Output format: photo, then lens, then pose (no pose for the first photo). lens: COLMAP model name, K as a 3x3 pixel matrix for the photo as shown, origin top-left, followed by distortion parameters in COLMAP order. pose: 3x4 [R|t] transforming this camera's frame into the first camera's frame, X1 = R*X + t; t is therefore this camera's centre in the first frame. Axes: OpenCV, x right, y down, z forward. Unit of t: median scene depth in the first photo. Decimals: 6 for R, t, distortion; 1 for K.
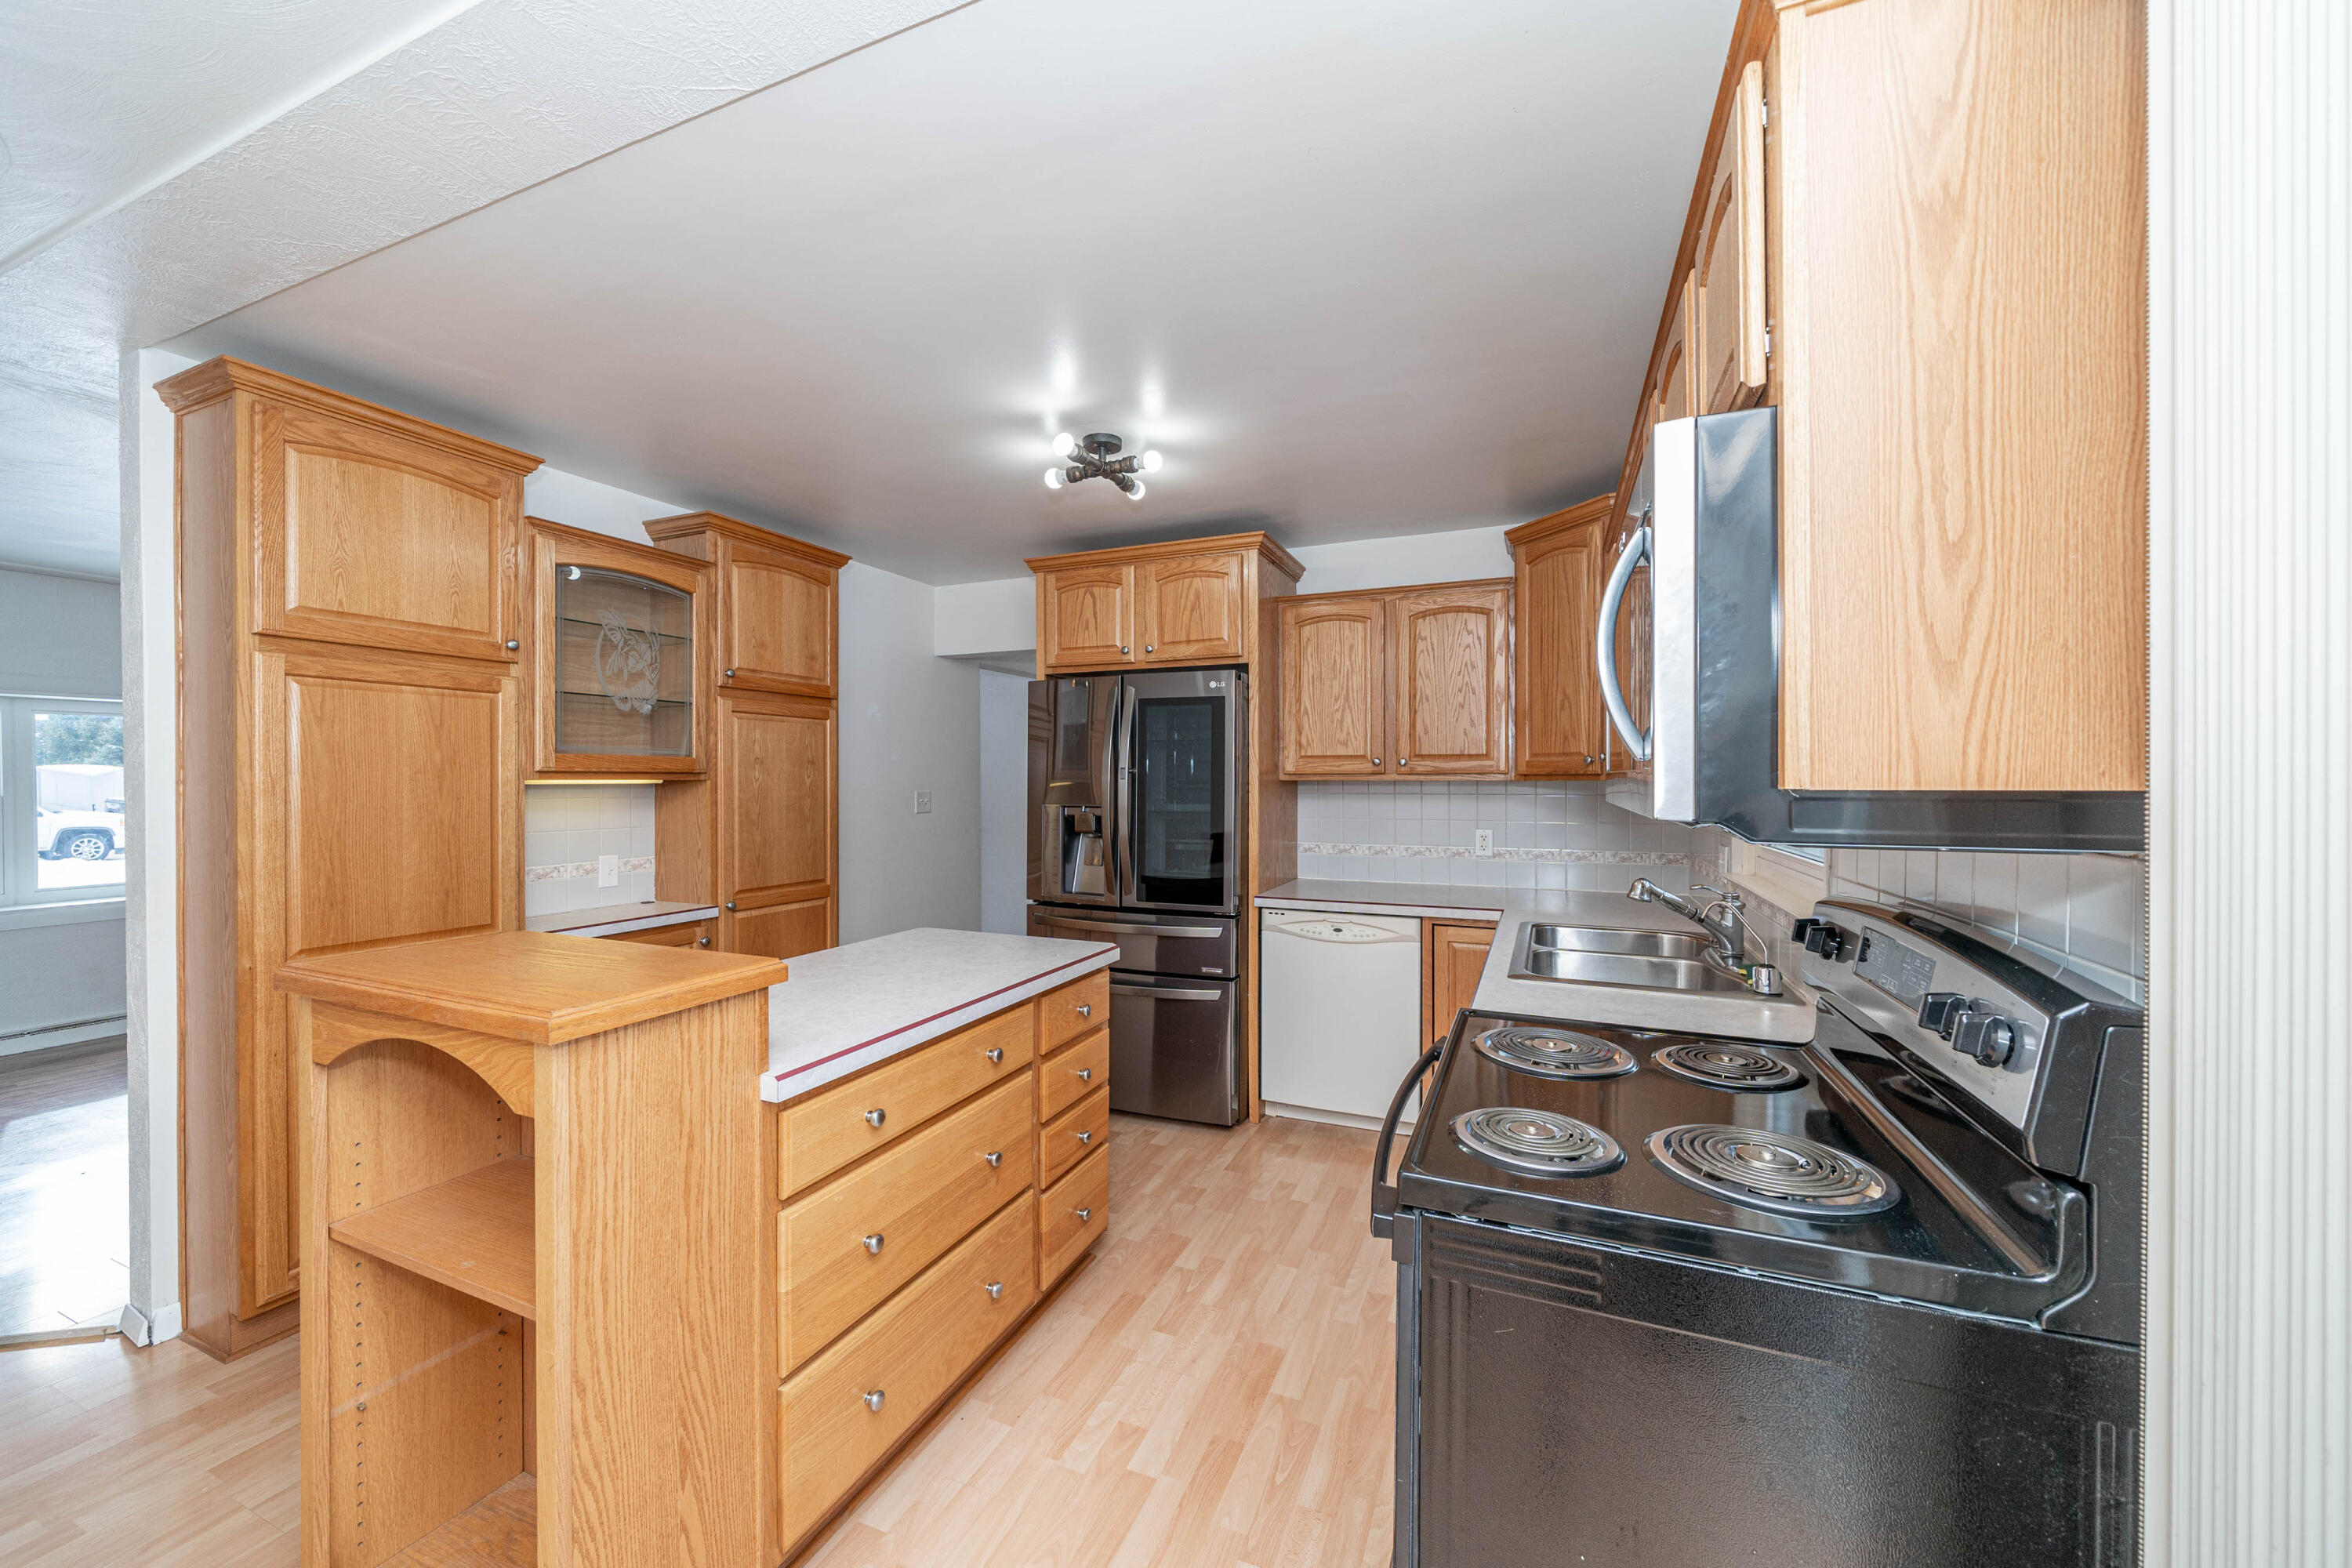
lens RADIAL K [[865.1, 0, 1182.8], [0, 865.1, 788.7], [0, 0, 1]] dist [0.001179, 0.000021]
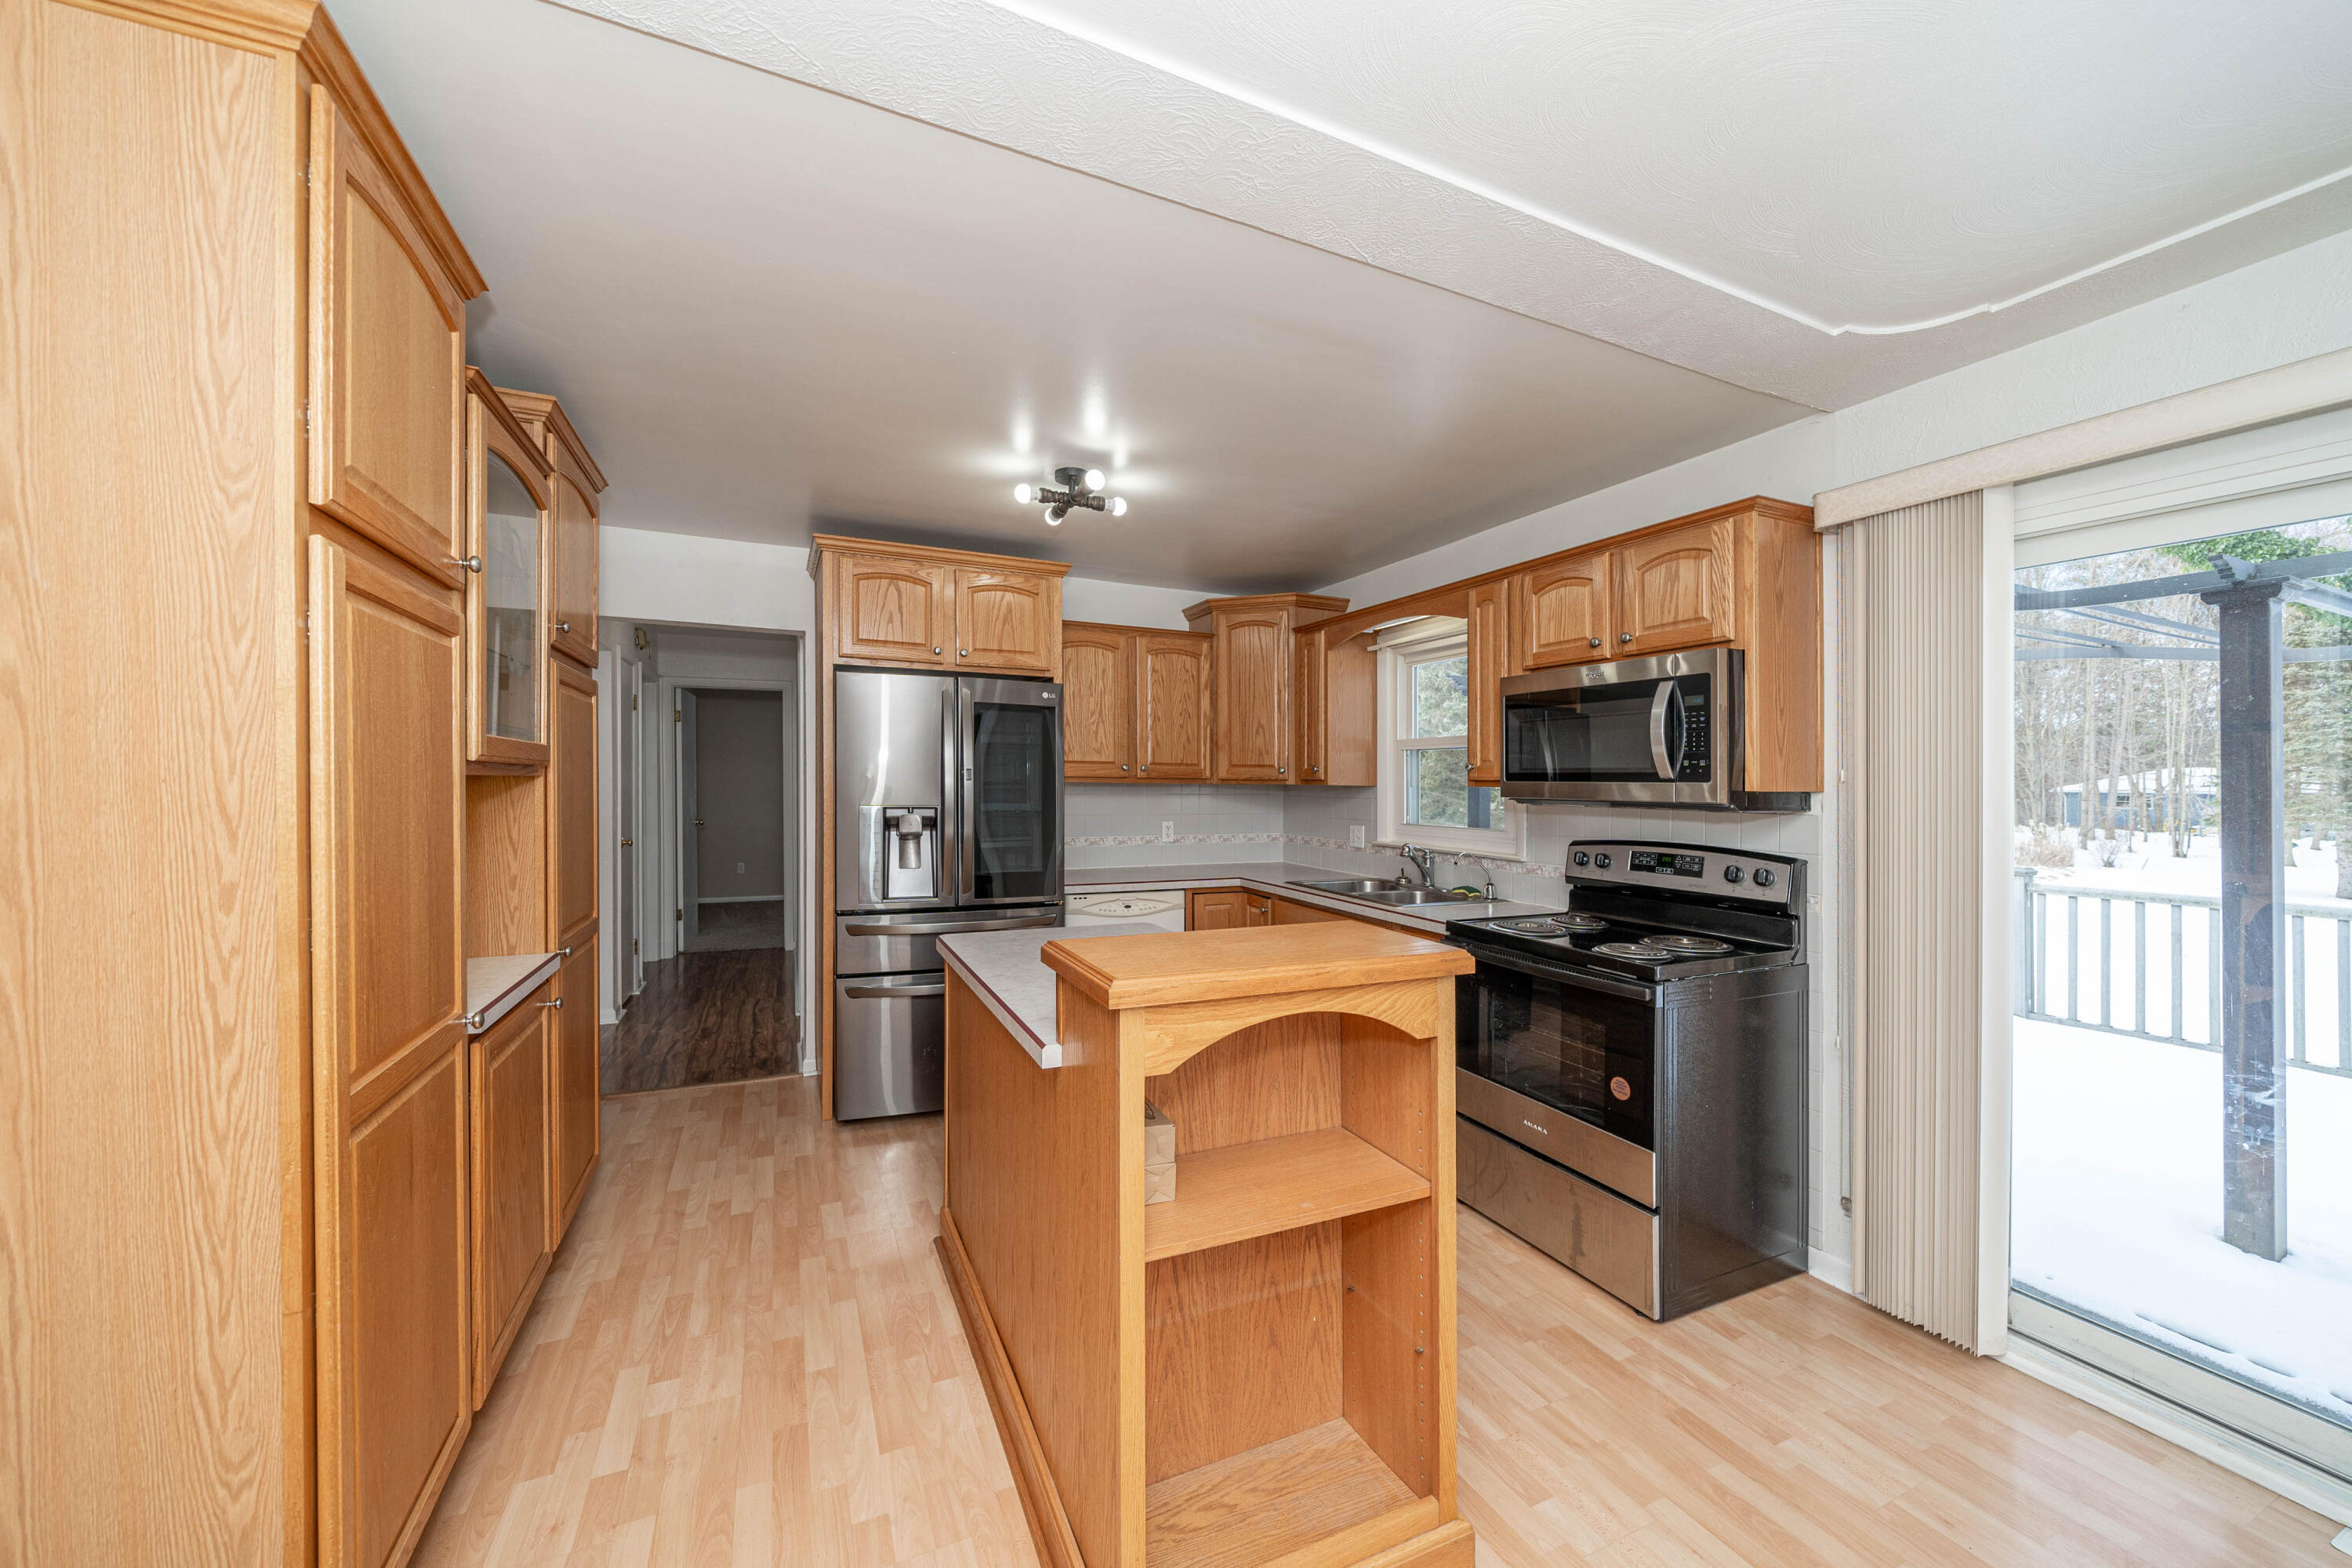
lens RADIAL K [[865.1, 0, 1185.9], [0, 865.1, 785.4], [0, 0, 1]] dist [0.001179, 0.000021]
pose [[0.676010, 0.004166, 0.736880, -0.658722], [-0.002758, 0.999991, -0.003123, -0.002703], [-0.736887, 0.000079, 0.676016, 0.121446]]
